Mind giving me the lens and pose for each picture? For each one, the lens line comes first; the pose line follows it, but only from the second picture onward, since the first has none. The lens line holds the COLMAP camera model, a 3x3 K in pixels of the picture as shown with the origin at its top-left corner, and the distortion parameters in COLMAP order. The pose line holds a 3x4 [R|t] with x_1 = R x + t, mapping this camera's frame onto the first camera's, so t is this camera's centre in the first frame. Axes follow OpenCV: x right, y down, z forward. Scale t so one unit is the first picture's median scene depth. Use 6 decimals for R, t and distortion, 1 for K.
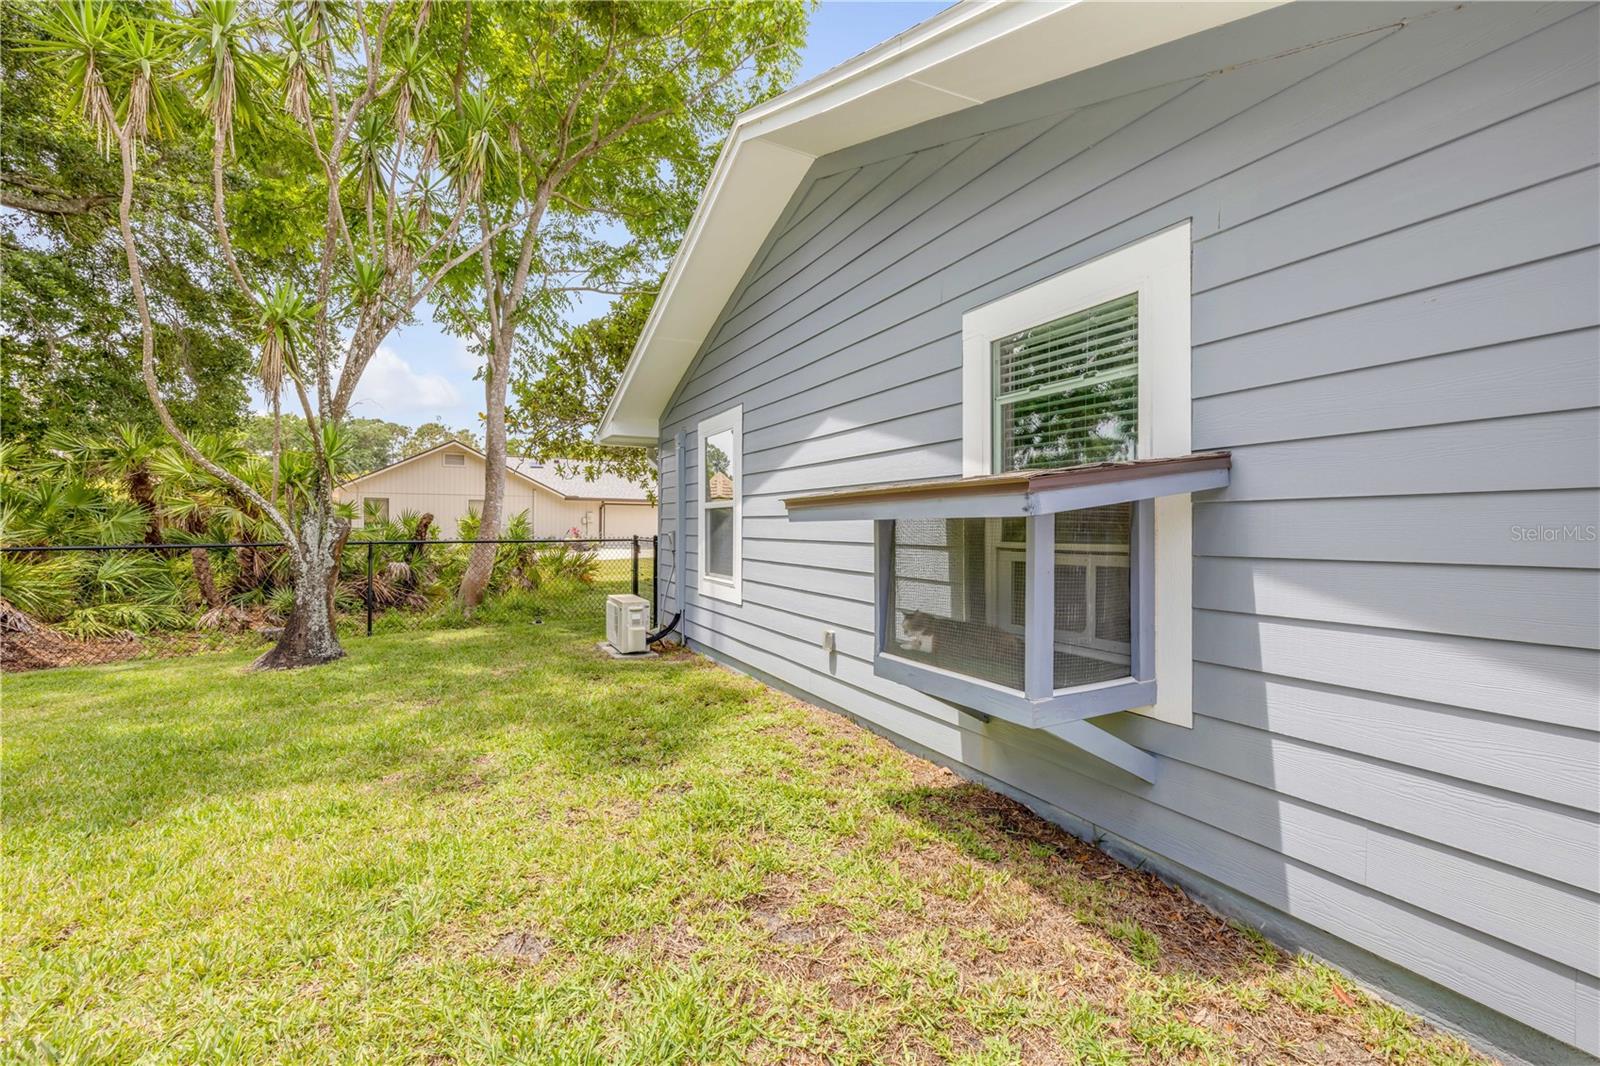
lens RADIAL K [[673.9, 0, 795.6], [0, 673.9, 523.7], [0, 0, 1]] dist [-0.000824, 0.000453]
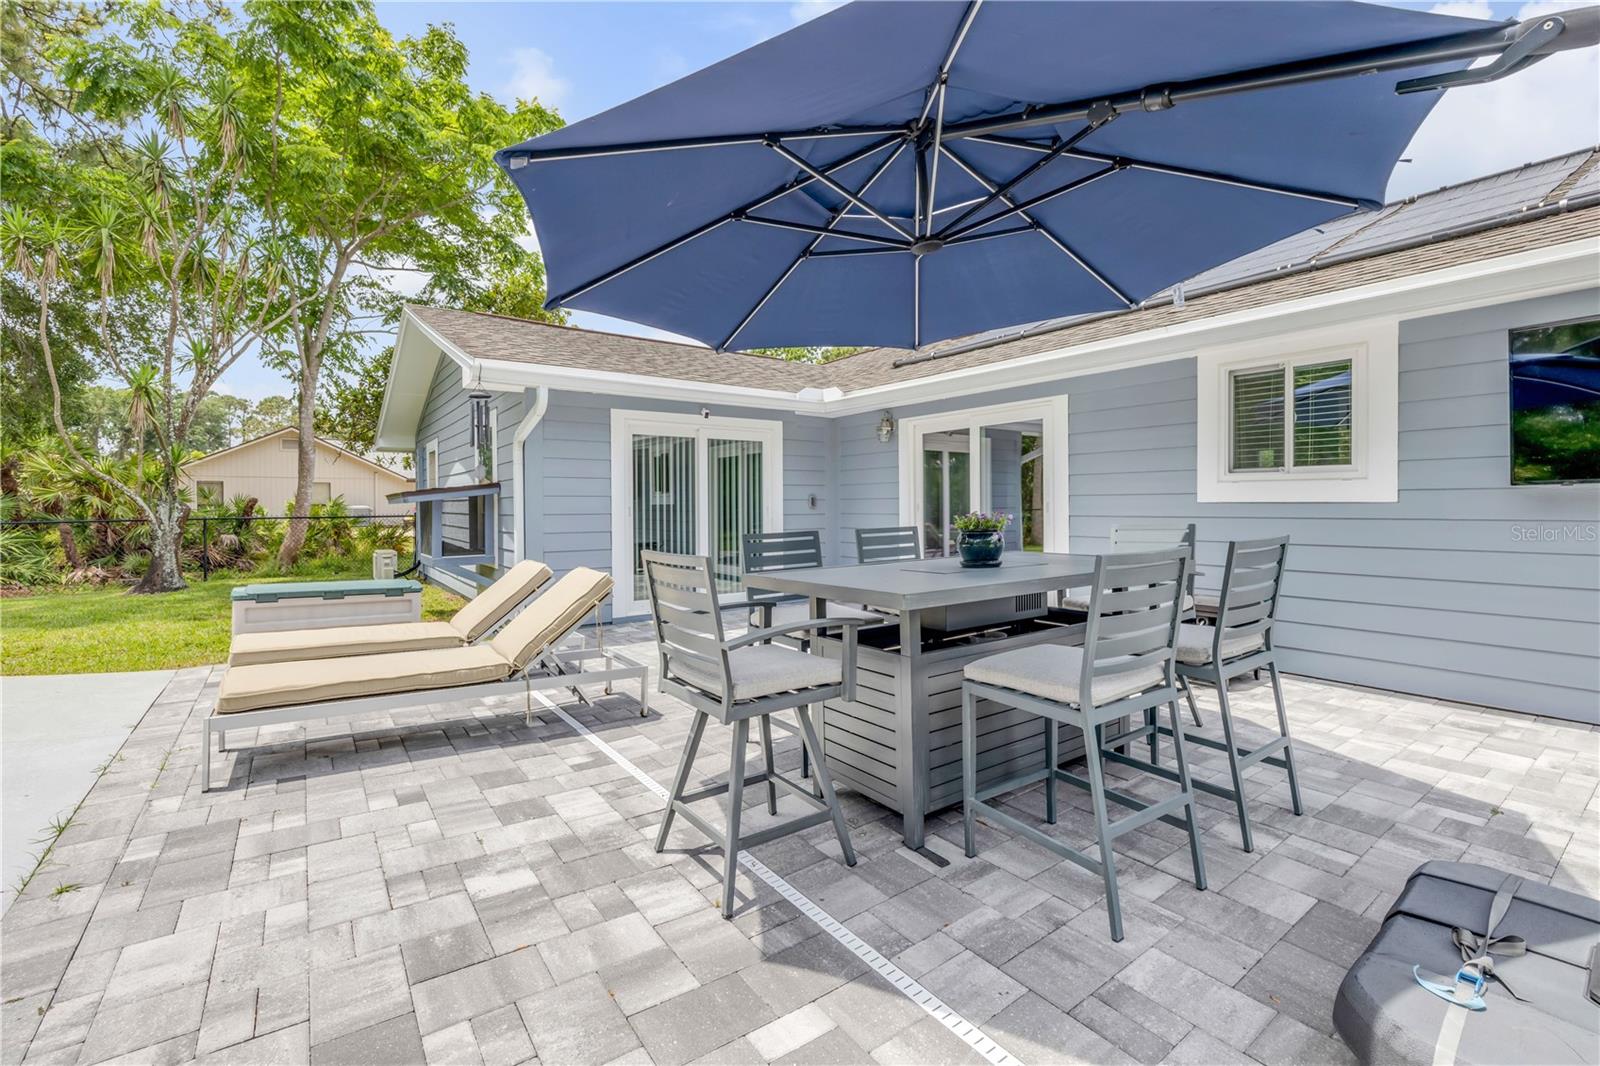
lens RADIAL K [[687.6, 0, 802.4], [0, 687.6, 509.5], [0, 0, 1]] dist [0.000785, -0.000096]
pose [[0.988316, -0.009118, 0.152148, 0.386478], [0.007221, 0.999889, 0.013013, -0.002103], [-0.152250, -0.011763, 0.988272, -0.613878]]
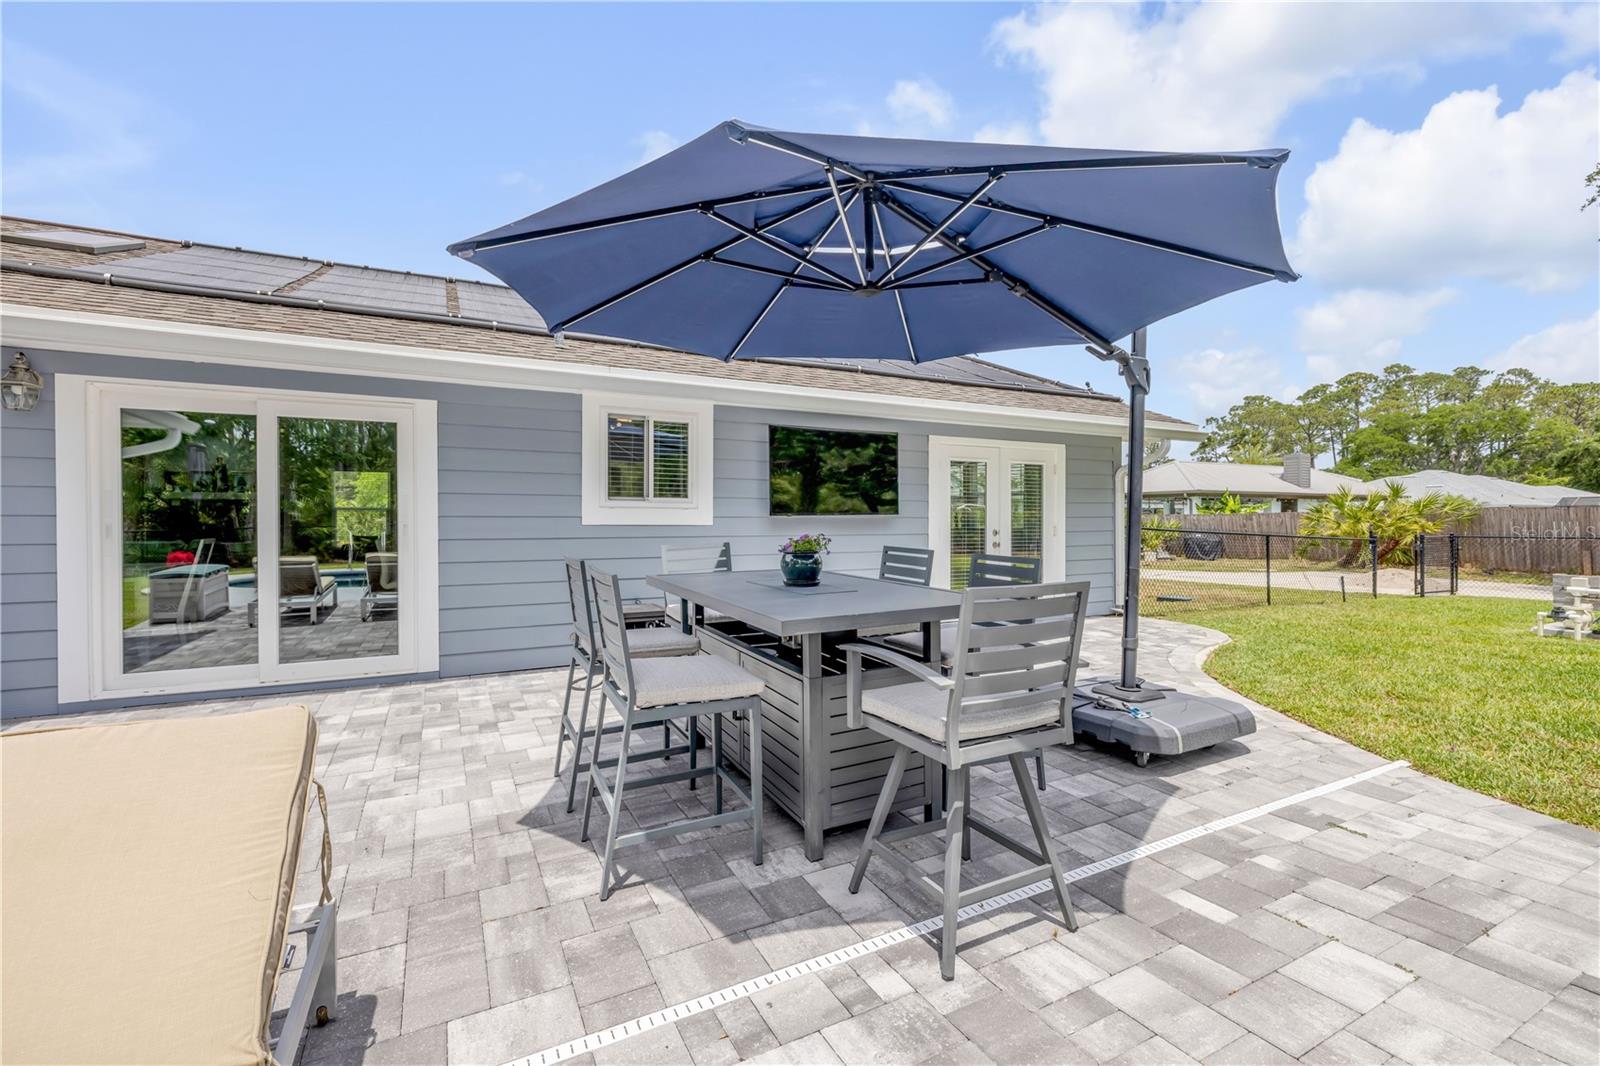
lens RADIAL K [[678.7, 0, 794.0], [0, 678.7, 525.3], [0, 0, 1]] dist [-0.000059, -0.000076]
pose [[-0.000692, -0.006457, 0.999979, 0.169124], [-0.003349, 0.999974, 0.006455, -0.002641], [-0.999994, -0.003345, -0.000714, -0.295992]]
